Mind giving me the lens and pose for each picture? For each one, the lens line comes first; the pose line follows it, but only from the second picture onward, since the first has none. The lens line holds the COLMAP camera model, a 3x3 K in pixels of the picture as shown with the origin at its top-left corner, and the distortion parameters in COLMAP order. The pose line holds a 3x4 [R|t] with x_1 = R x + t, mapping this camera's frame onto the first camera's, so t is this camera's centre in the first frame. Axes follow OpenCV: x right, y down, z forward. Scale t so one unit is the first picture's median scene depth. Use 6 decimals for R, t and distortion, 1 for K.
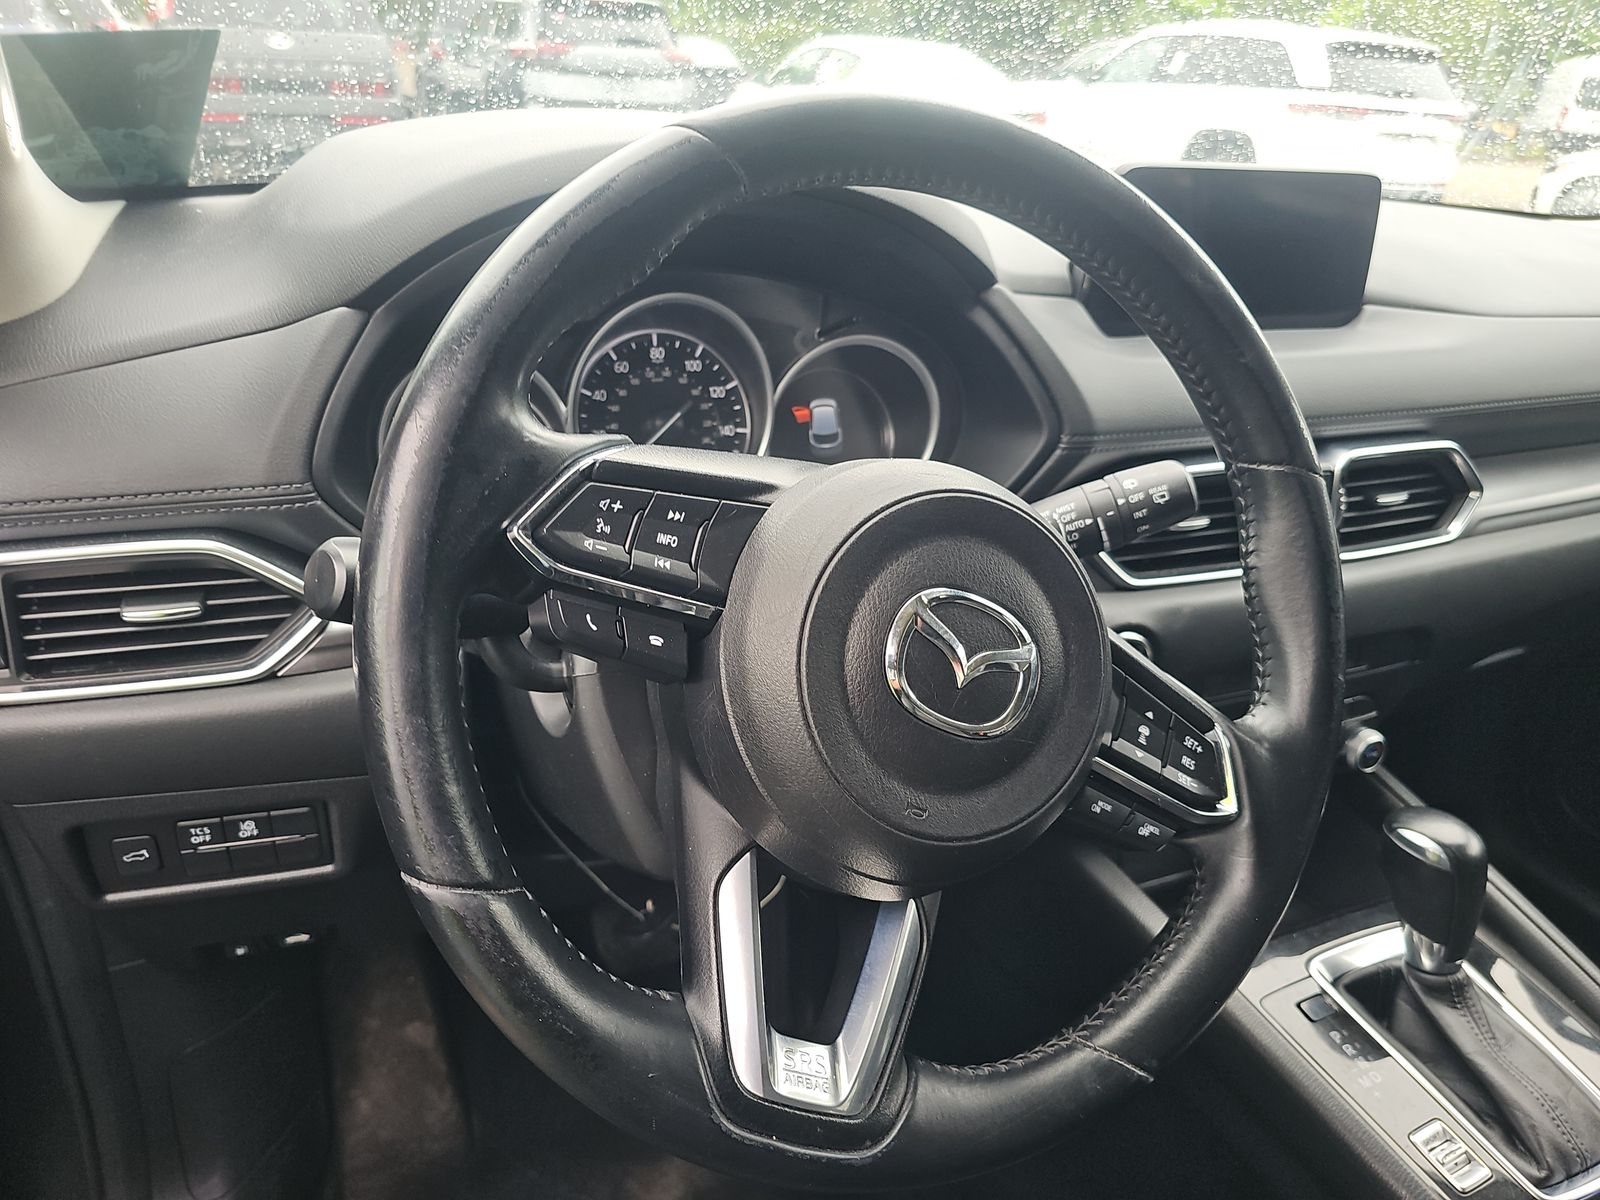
lens RADIAL K [[1089.0, 0, 763.6], [0, 1089.0, 579.2], [0, 0, 1]] dist [0.028570, -0.042637]
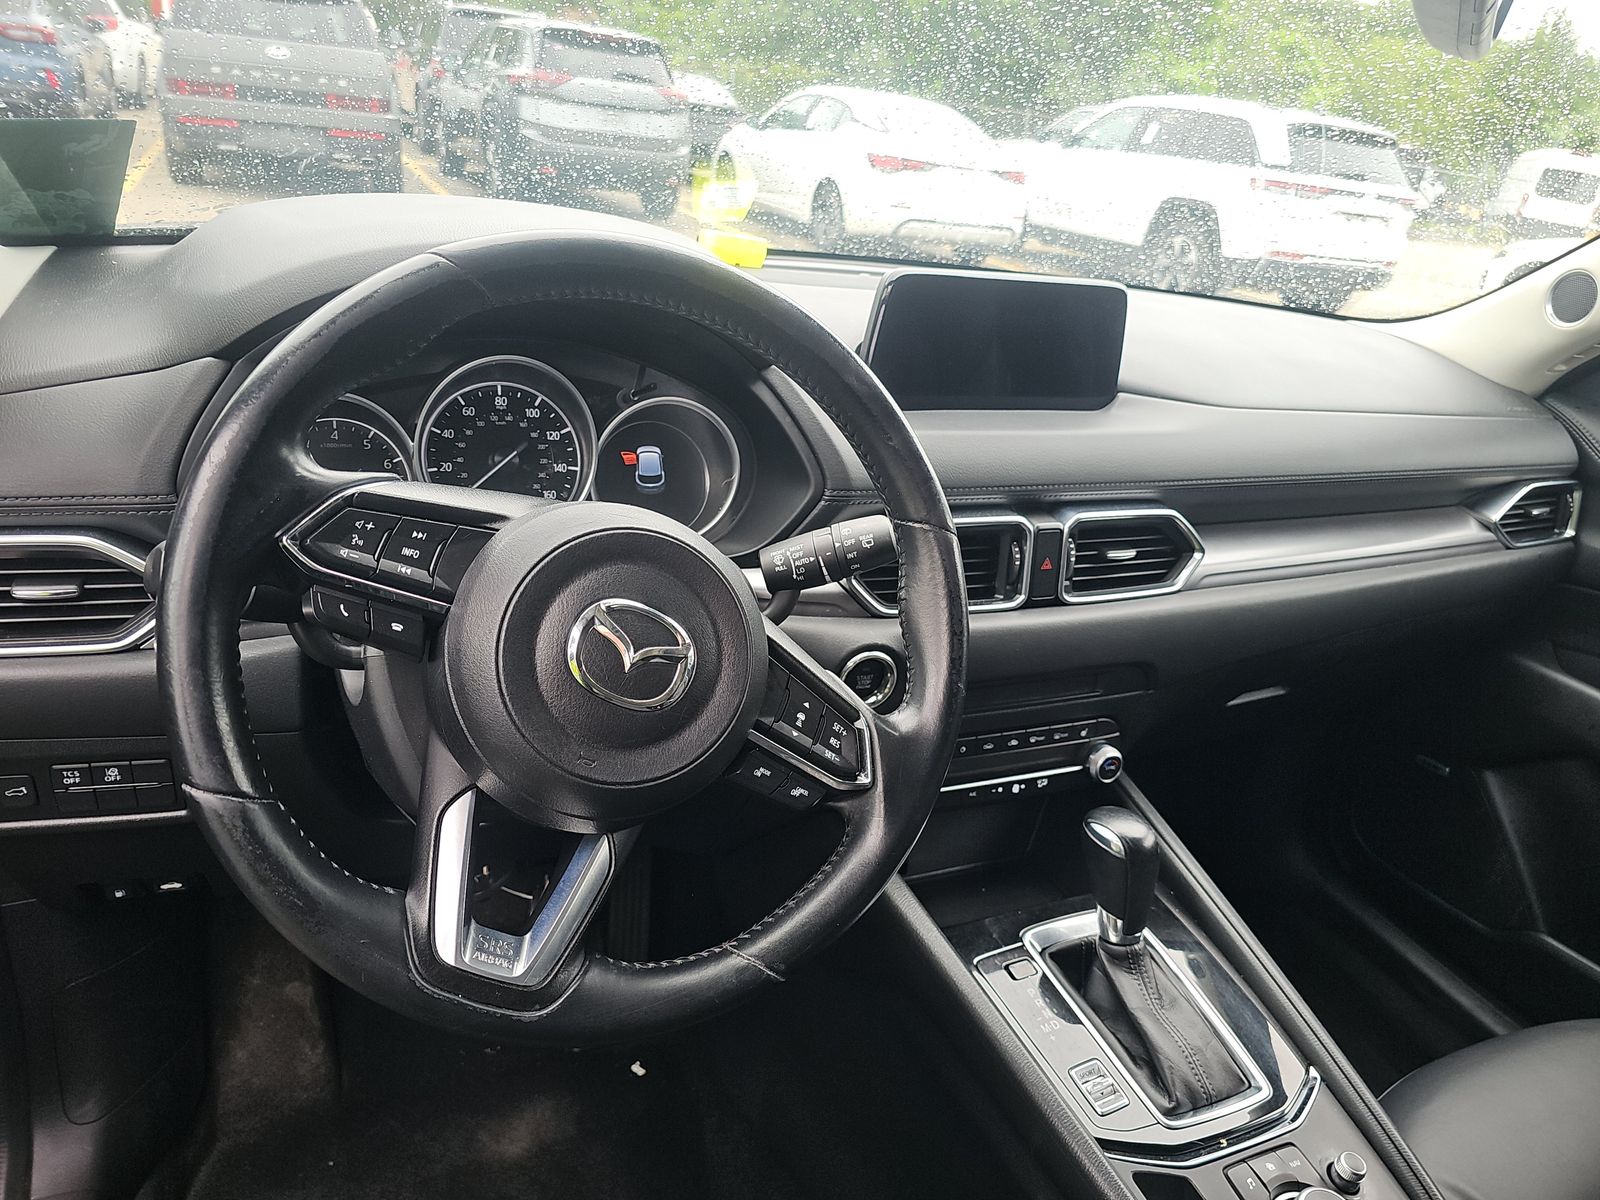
lens RADIAL K [[1089.0, 0, 801.3], [0, 1089.0, 582.3], [0, 0, 1]] dist [0.028570, -0.042637]
pose [[0.997650, 0.050718, 0.046059, 0.205768], [-0.049583, 0.998446, -0.025446, 0.006683], [-0.047278, 0.023102, 0.998615, -0.233253]]
